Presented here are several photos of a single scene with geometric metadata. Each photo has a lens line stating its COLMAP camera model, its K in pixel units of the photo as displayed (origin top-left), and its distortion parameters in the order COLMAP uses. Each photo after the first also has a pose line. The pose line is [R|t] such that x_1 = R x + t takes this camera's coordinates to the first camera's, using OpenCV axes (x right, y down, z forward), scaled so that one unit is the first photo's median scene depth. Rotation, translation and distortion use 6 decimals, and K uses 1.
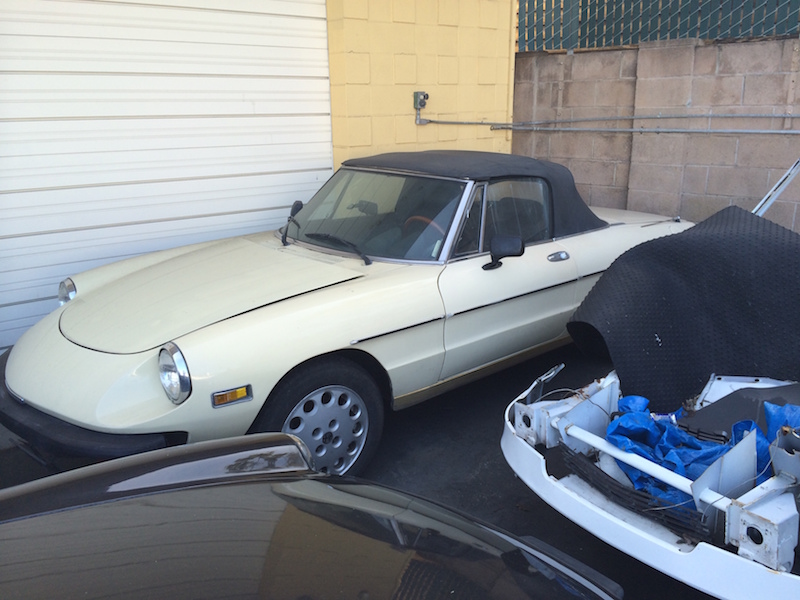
lens RADIAL K [[689.5, 0, 397.1], [0, 689.5, 300.3], [0, 0, 1]] dist [0.042168, -0.070266]
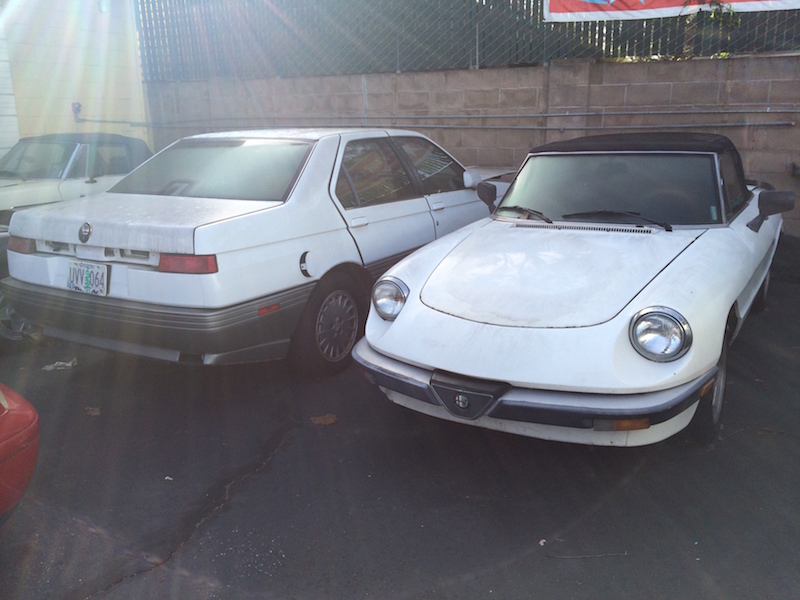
lens RADIAL K [[689.5, 0, 399.1], [0, 689.5, 301.9], [0, 0, 1]] dist [0.042168, -0.070266]
pose [[0.950574, -0.075895, 0.301080, 0.236086], [0.082081, 0.996594, -0.007931, 0.266084], [-0.299453, 0.032252, 0.953566, -0.851870]]
